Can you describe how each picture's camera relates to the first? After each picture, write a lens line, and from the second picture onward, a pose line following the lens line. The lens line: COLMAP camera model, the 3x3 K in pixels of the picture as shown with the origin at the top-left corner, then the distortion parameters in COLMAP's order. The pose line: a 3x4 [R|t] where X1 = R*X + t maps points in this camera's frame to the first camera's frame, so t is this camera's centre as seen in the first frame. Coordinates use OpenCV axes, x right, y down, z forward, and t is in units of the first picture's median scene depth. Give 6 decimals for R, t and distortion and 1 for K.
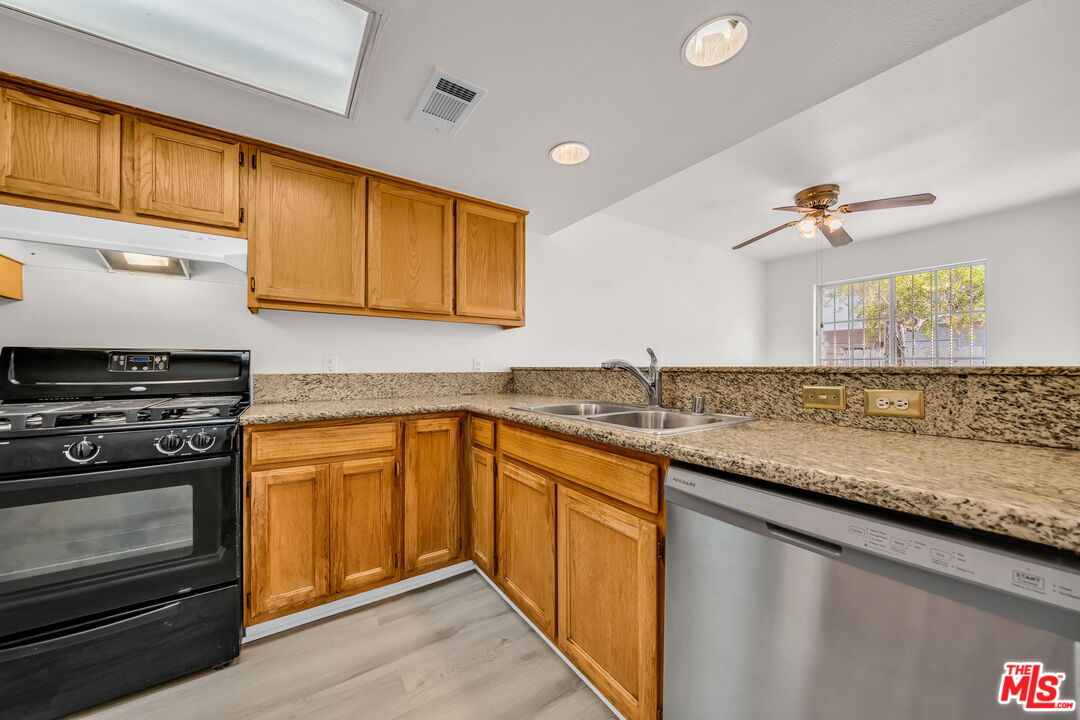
lens RADIAL K [[386.2, 0, 540.8], [0, 386.2, 362.8], [0, 0, 1]] dist [-0.001264, -0.000108]
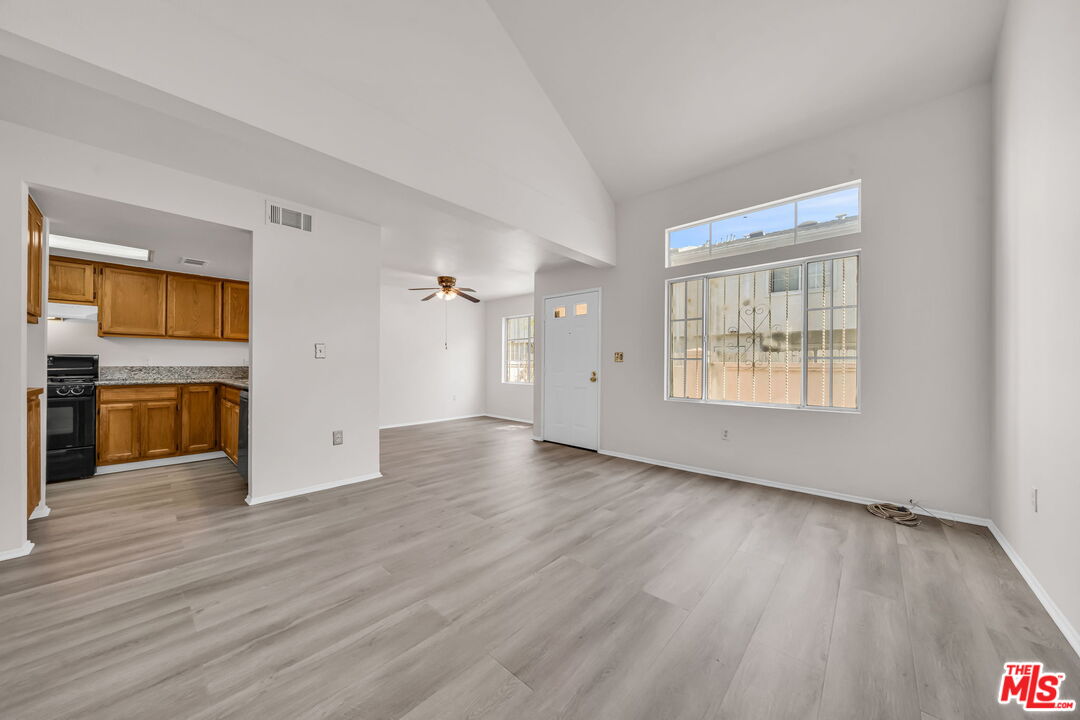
lens RADIAL K [[372.2, 0, 538.1], [0, 372.2, 363.4], [0, 0, 1]] dist [-0.001525, -0.000110]
pose [[0.971457, 0.008260, 0.237071, 1.215969], [-0.009398, 0.999949, 0.003668, -0.017153], [-0.237028, -0.005791, 0.971486, -1.703707]]
